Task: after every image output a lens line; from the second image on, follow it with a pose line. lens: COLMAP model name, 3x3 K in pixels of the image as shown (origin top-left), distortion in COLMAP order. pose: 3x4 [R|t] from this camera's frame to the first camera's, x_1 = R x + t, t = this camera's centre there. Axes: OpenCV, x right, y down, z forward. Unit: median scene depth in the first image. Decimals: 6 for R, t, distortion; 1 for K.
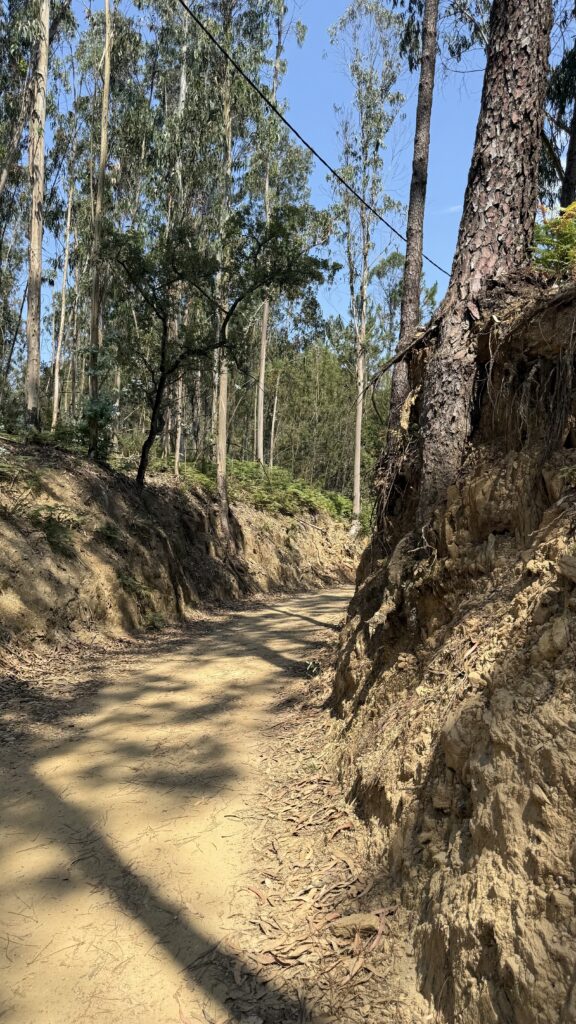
lens RADIAL K [[767.1, 0, 283.9], [0, 767.1, 509.2], [0, 0, 1]] dist [0.164006, -0.176160]
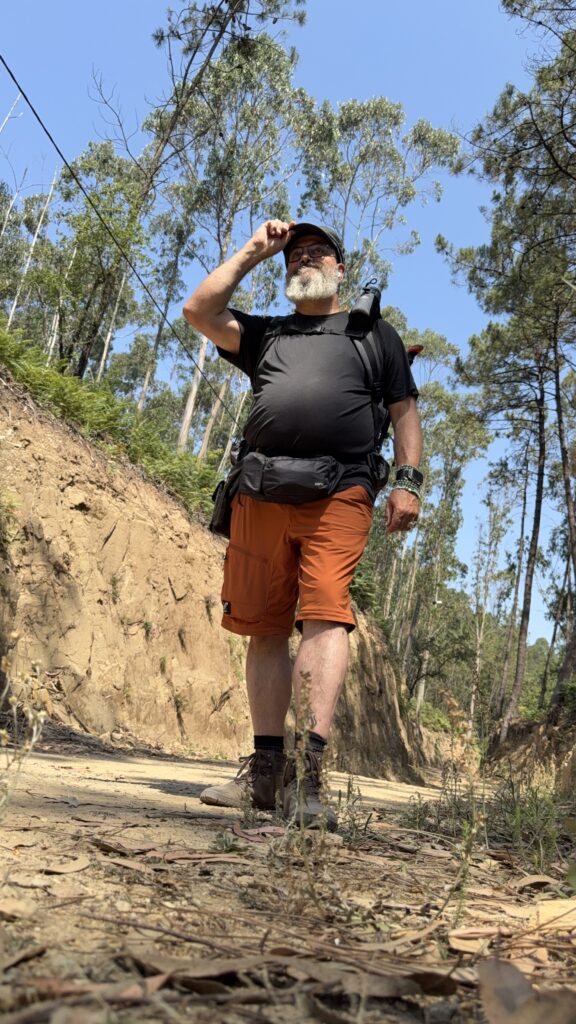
lens RADIAL K [[767.1, 0, 283.9], [0, 767.1, 509.2], [0, 0, 1]] dist [0.164006, -0.176160]
pose [[0.981059, 0.139045, -0.134866, -0.165992], [-0.167066, 0.959735, -0.225824, -0.019009], [0.098036, 0.244079, 0.964787, -1.016155]]
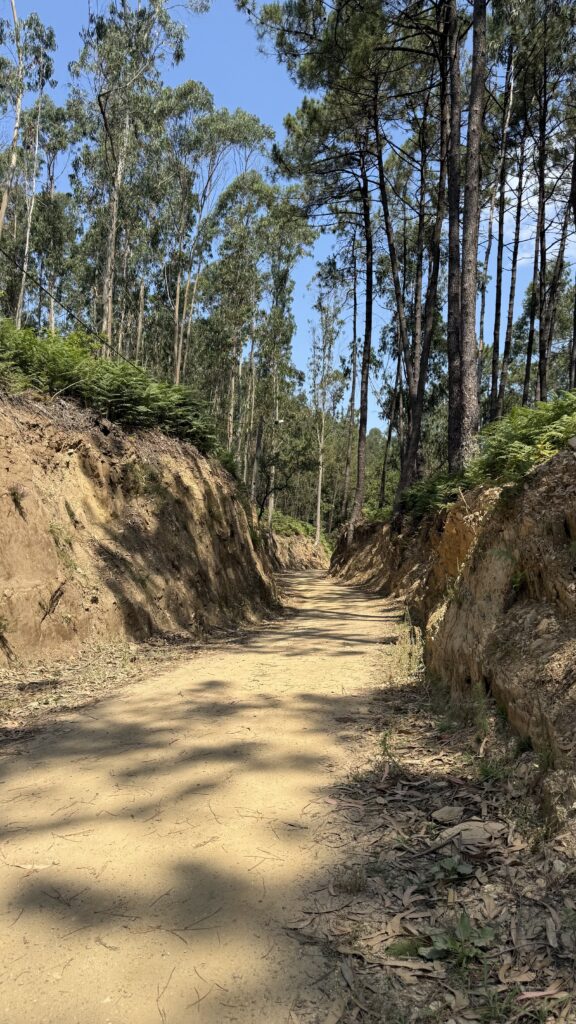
lens RADIAL K [[767.1, 0, 283.9], [0, 767.1, 509.2], [0, 0, 1]] dist [0.164006, -0.176160]
pose [[0.995972, 0.023883, 0.086425, -0.165586], [-0.023440, 0.999706, -0.006137, -0.046457], [-0.086547, 0.004087, 0.996239, -0.974971]]
